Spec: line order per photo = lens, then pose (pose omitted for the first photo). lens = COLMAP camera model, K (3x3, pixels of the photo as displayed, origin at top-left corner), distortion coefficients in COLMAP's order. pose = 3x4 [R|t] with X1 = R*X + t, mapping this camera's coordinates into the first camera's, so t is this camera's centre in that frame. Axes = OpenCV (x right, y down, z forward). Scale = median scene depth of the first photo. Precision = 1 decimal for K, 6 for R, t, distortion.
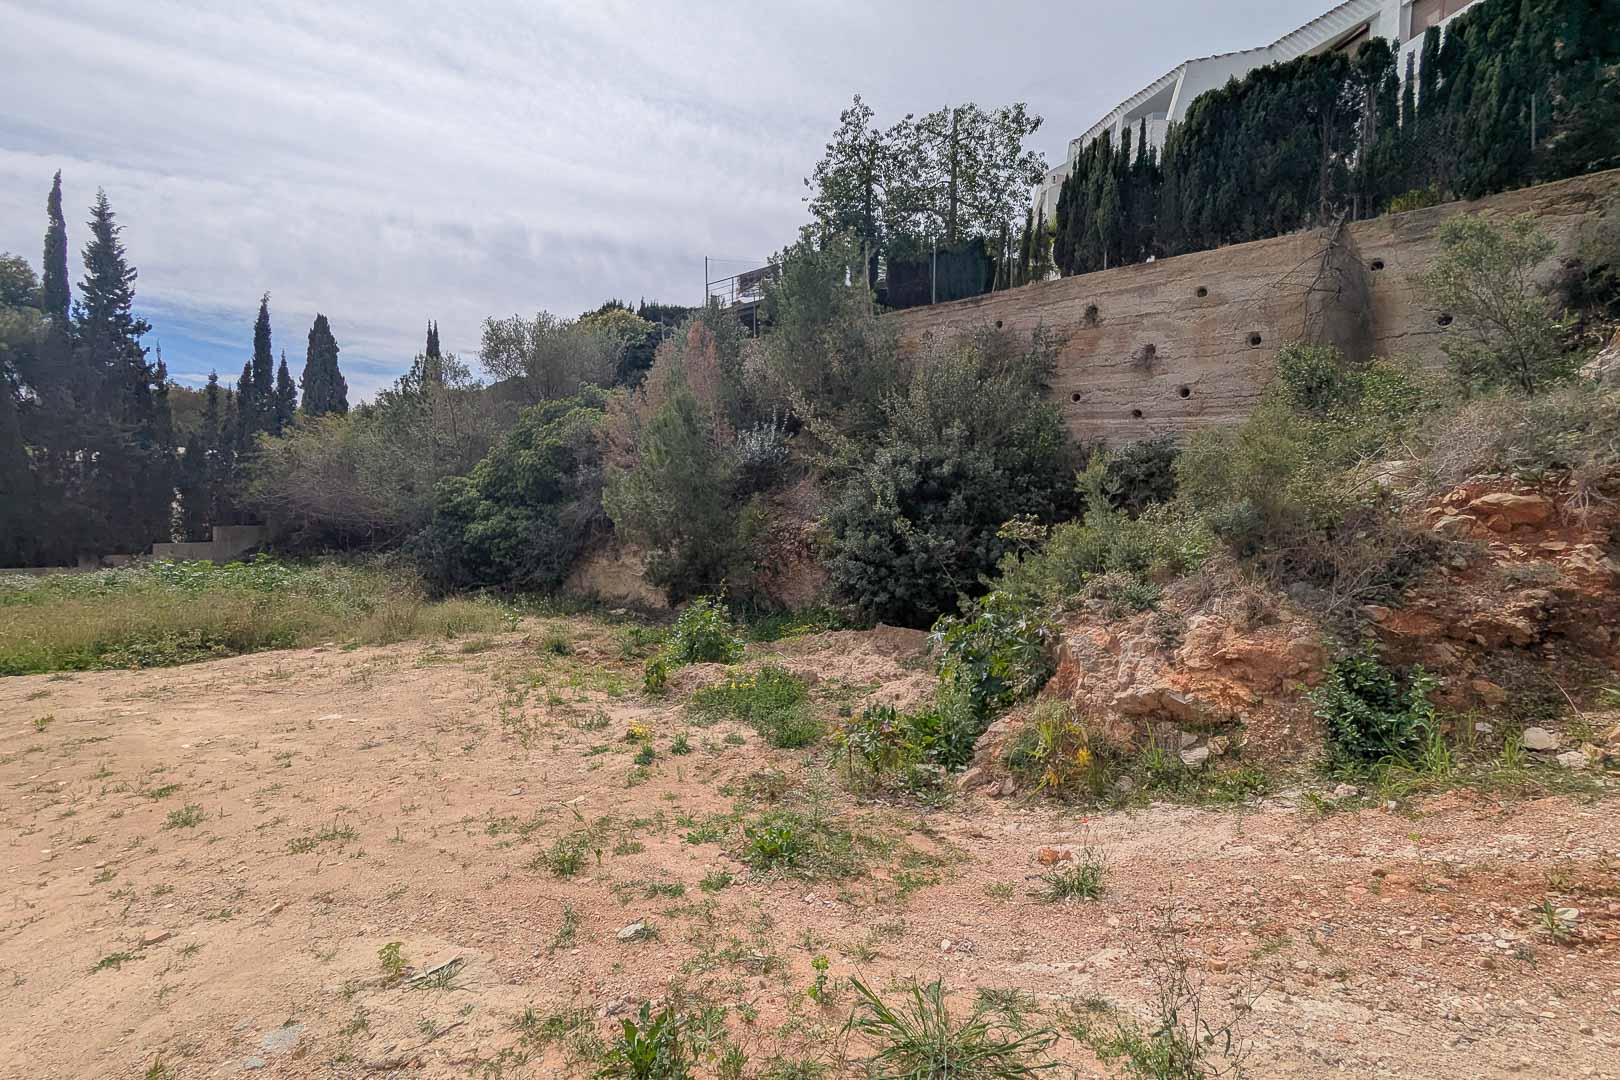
lens RADIAL K [[782.2, 0, 828.7], [0, 782.2, 541.5], [0, 0, 1]] dist [-0.006099, 0.002253]
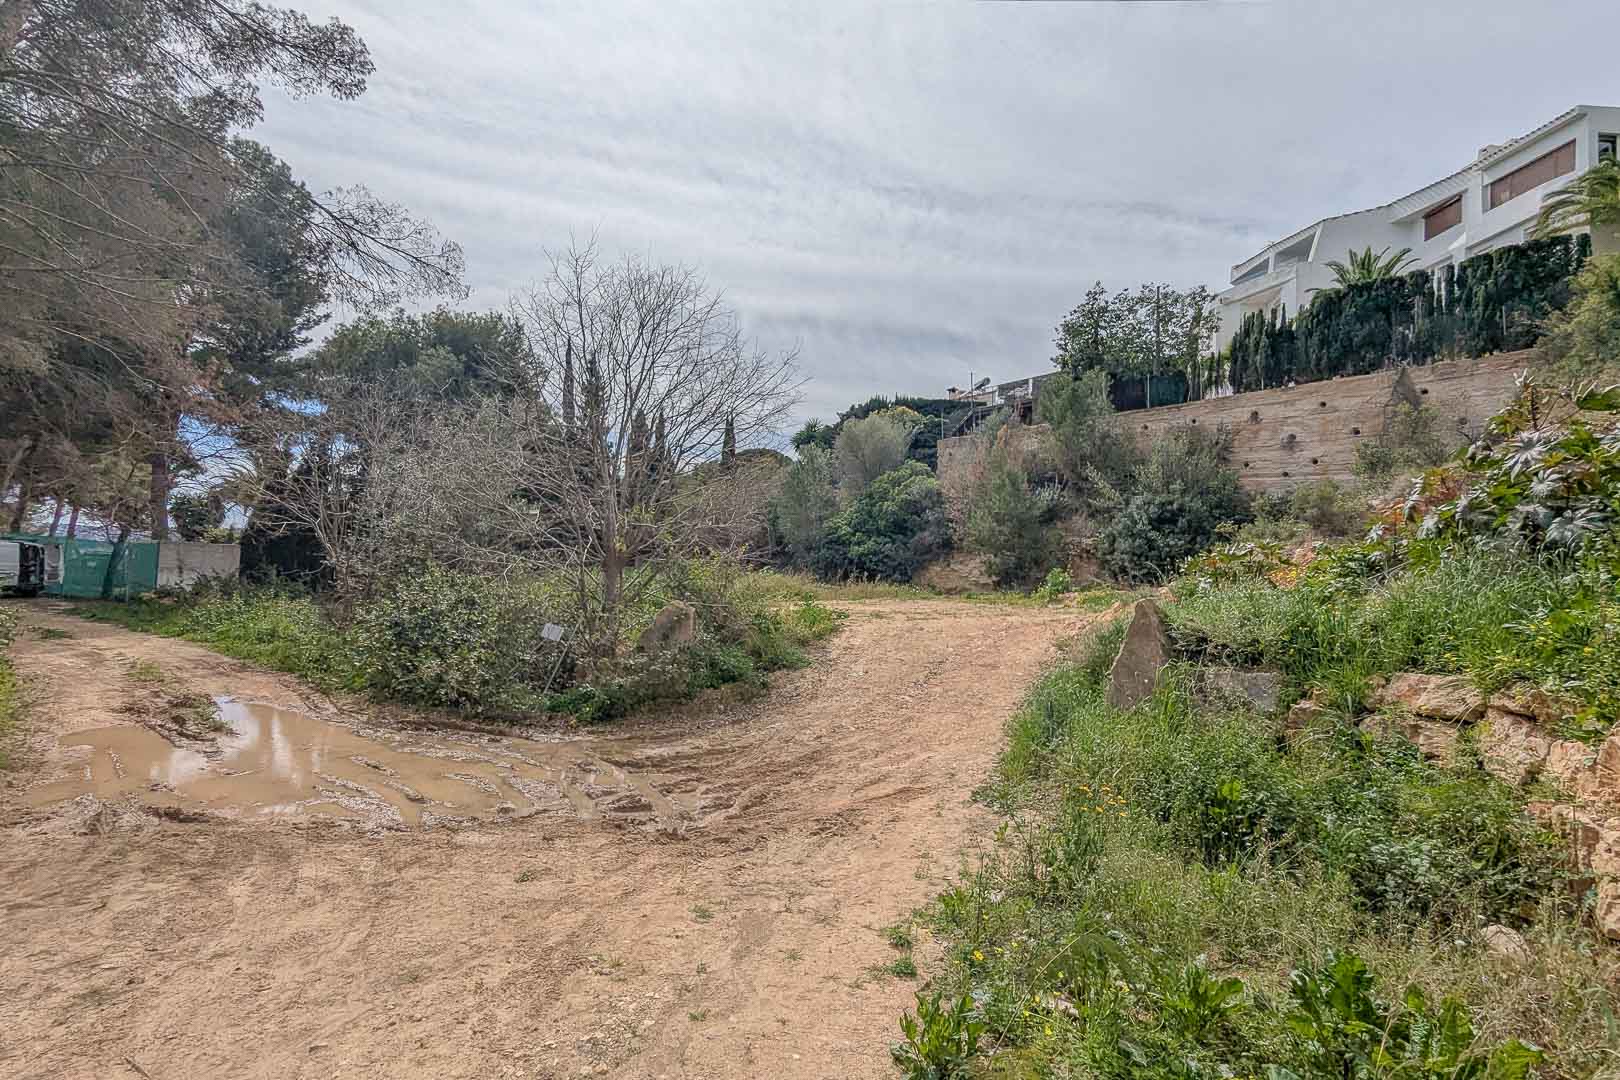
lens RADIAL K [[782.2, 0, 820.7], [0, 782.2, 542.2], [0, 0, 1]] dist [-0.006099, 0.002253]
pose [[0.982342, -0.004469, -0.187039, -0.293039], [-0.008994, 0.997431, -0.071070, 0.117982], [0.186876, 0.071498, 0.979778, -0.875756]]
